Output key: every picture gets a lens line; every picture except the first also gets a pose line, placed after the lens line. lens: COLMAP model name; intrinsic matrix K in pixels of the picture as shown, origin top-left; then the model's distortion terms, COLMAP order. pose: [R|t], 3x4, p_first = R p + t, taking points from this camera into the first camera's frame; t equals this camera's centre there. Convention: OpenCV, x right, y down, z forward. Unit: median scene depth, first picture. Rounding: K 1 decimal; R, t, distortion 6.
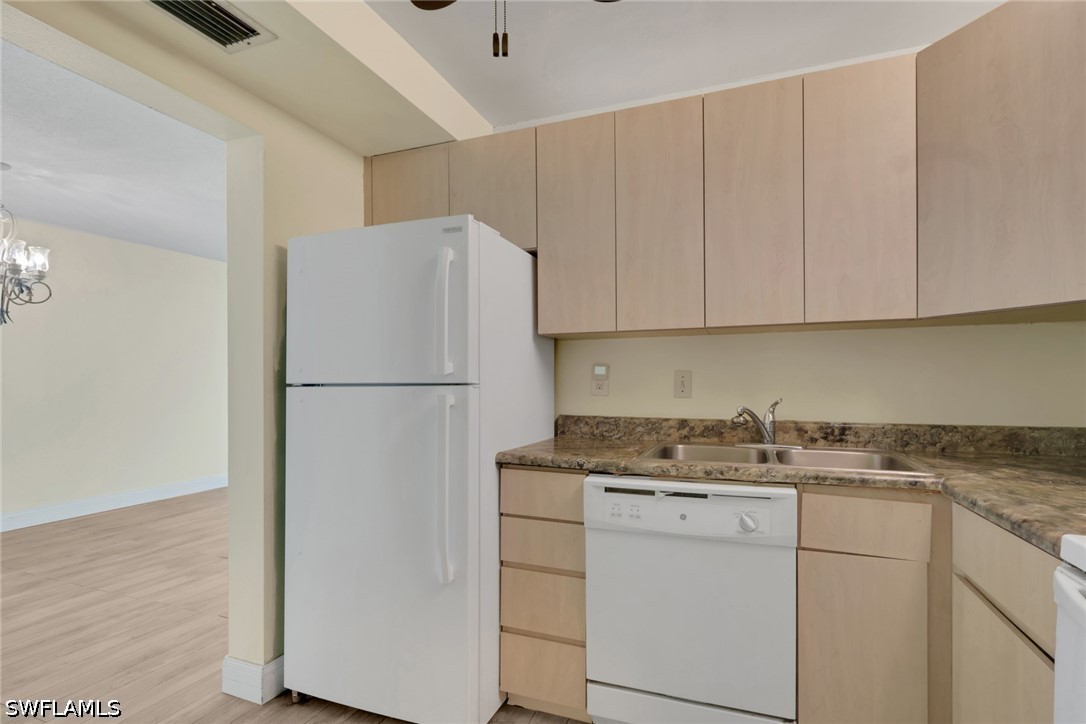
lens RADIAL K [[509.4, 0, 546.9], [0, 509.4, 379.1], [0, 0, 1]] dist [0.000793, 0.000209]
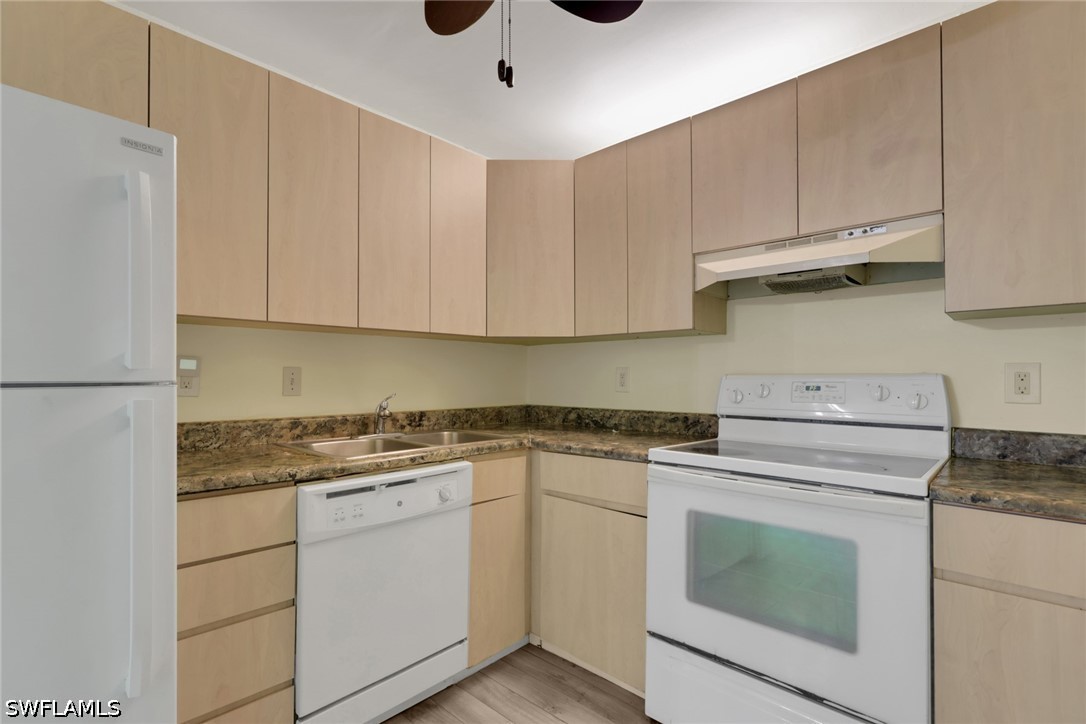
lens RADIAL K [[509.4, 0, 546.9], [0, 509.4, 379.1], [0, 0, 1]] dist [0.000793, 0.000209]
pose [[0.383109, -0.001769, 0.923701, -0.478641], [-0.009045, 0.999943, 0.005666, -0.004483], [-0.923659, -0.010526, 0.383072, 0.222964]]
